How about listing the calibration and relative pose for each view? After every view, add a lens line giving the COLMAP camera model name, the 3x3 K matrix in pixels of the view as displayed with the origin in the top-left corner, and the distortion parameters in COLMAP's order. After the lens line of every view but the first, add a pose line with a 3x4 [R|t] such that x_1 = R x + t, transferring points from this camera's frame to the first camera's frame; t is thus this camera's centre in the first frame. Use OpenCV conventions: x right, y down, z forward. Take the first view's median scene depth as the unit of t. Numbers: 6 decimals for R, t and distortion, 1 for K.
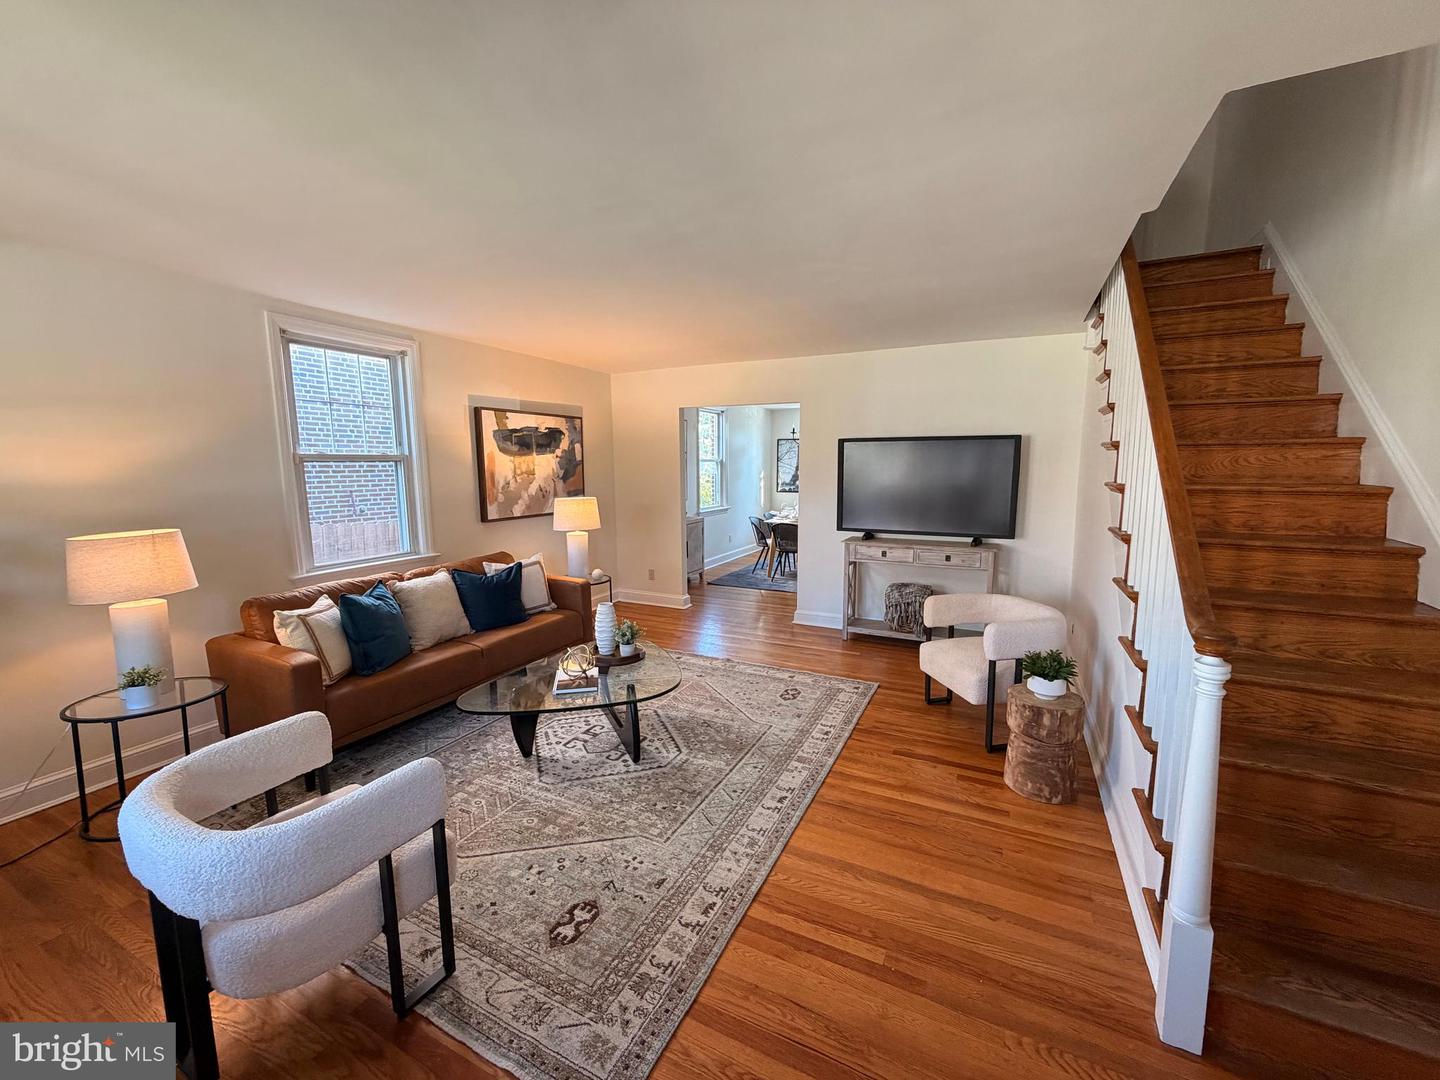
lens RADIAL K [[573.6, 0, 717.1], [0, 573.6, 537.3], [0, 0, 1]] dist [0.001007, -0.000494]
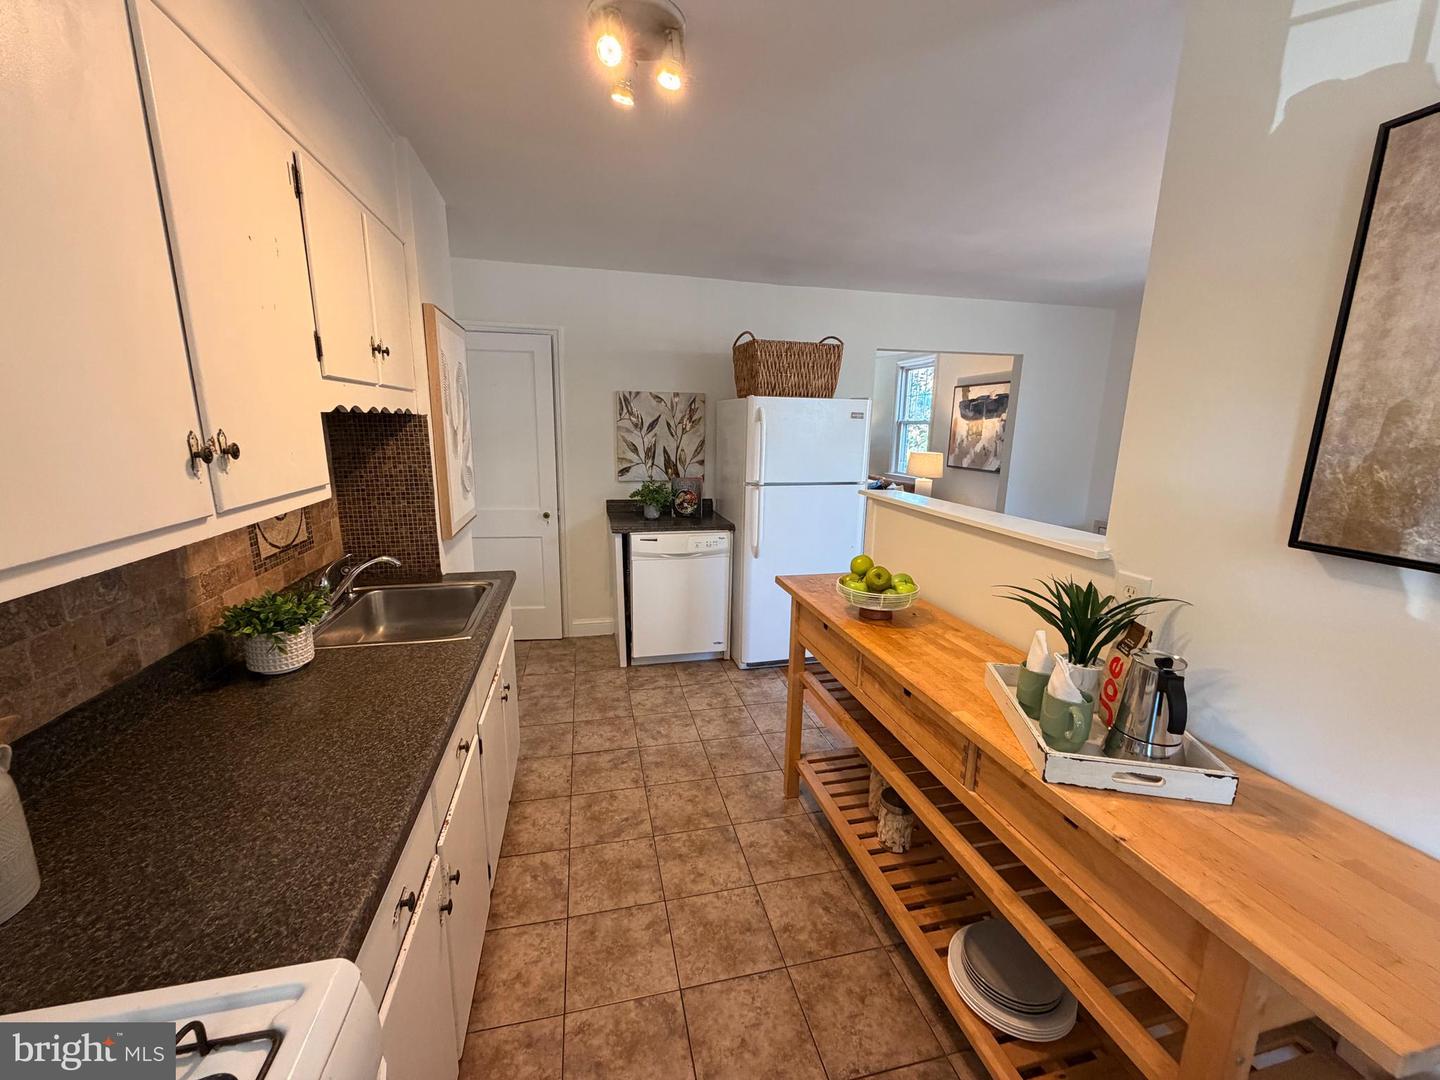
lens RADIAL K [[573.6, 0, 714.8], [0, 573.6, 533.2], [0, 0, 1]] dist [0.001007, -0.000494]
pose [[-0.772969, 0.114817, -0.623968, 1.078693], [-0.091312, 0.953116, 0.288501, -0.255022], [0.627839, 0.279978, -0.726244, 1.914874]]
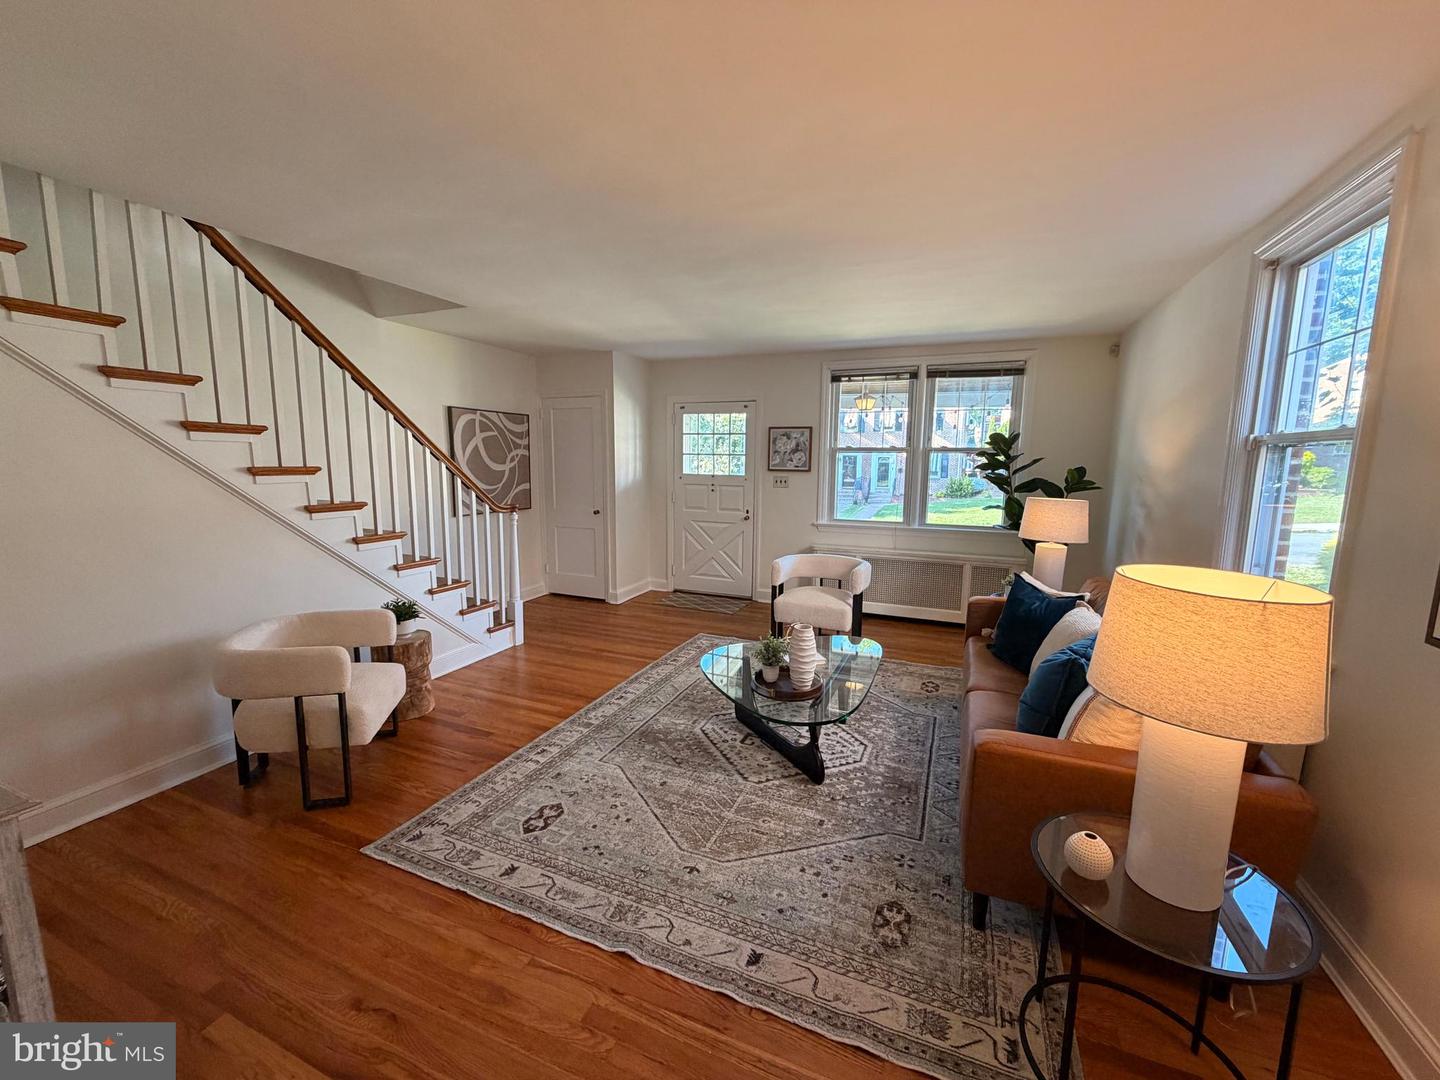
lens RADIAL K [[573.6, 0, 724.1], [0, 573.6, 538.9], [0, 0, 1]] dist [0.001007, -0.000494]
pose [[-0.997315, 0.008909, -0.072689, -0.023267], [-0.010583, 0.964621, 0.263427, -0.166925], [0.072465, 0.263489, -0.961937, 1.376512]]
